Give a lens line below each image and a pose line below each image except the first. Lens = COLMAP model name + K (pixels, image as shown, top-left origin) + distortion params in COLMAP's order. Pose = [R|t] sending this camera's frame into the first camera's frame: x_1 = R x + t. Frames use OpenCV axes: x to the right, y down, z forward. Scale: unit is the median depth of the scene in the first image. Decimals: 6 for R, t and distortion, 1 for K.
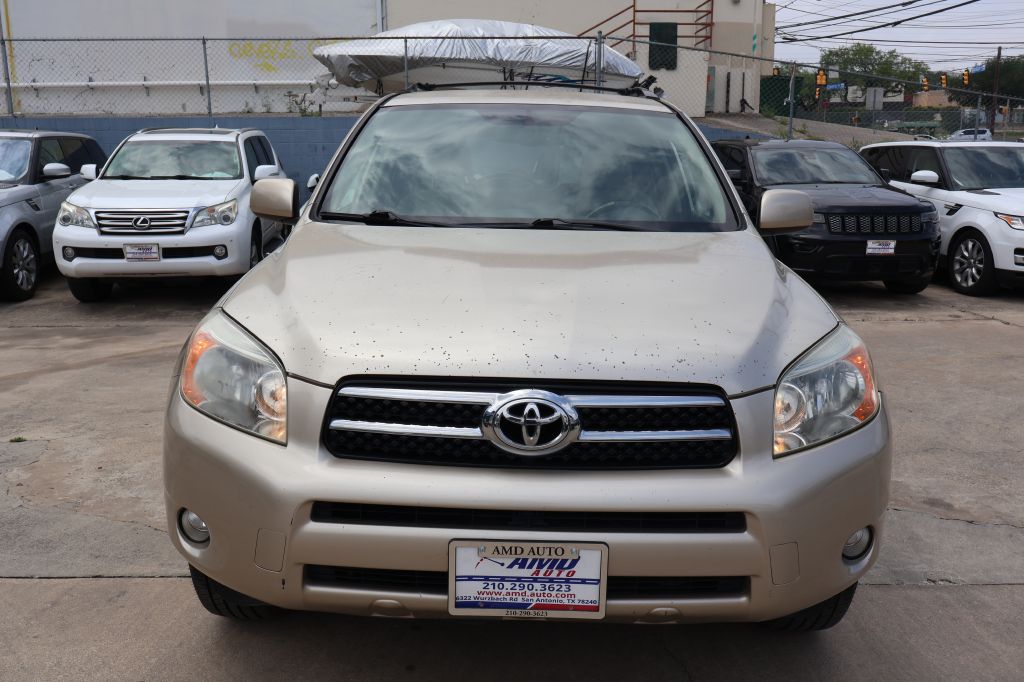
lens RADIAL K [[862.1, 0, 502.9], [0, 862.1, 341.2], [0, 0, 1]] dist [-0.003973, -0.005533]
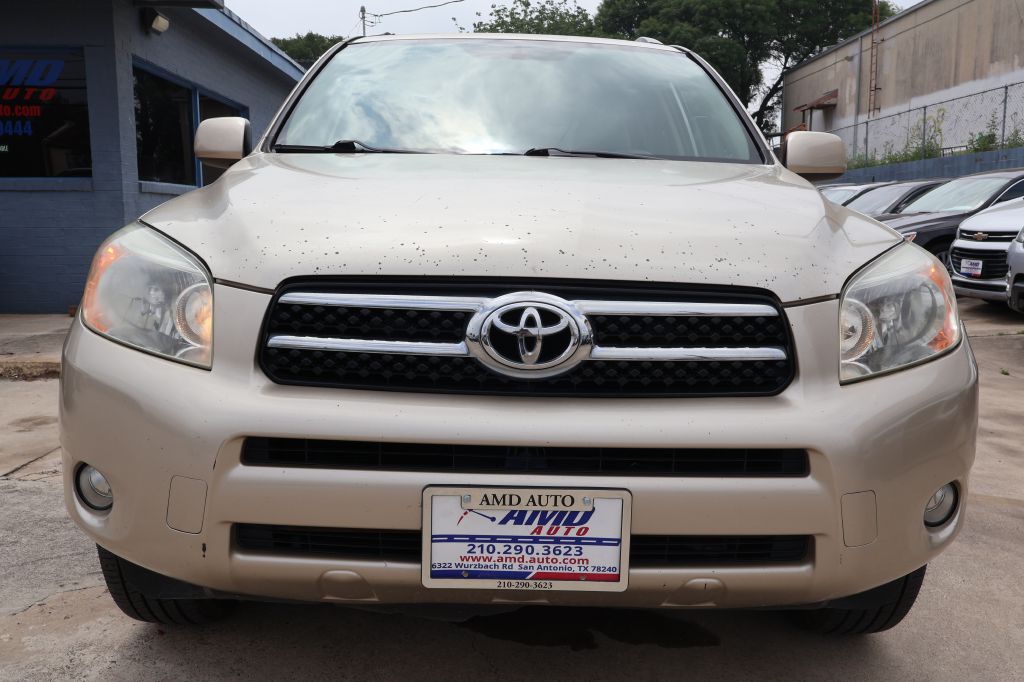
lens RADIAL K [[910.1, 0, 506.2], [0, 910.1, 334.5], [0, 0, 1]] dist [0.012160, 0.004152]
pose [[0.999729, -0.000846, 0.023268, -0.007418], [0.001701, 0.999323, -0.036745, 0.123236], [-0.023221, 0.036774, 0.999054, 0.186612]]
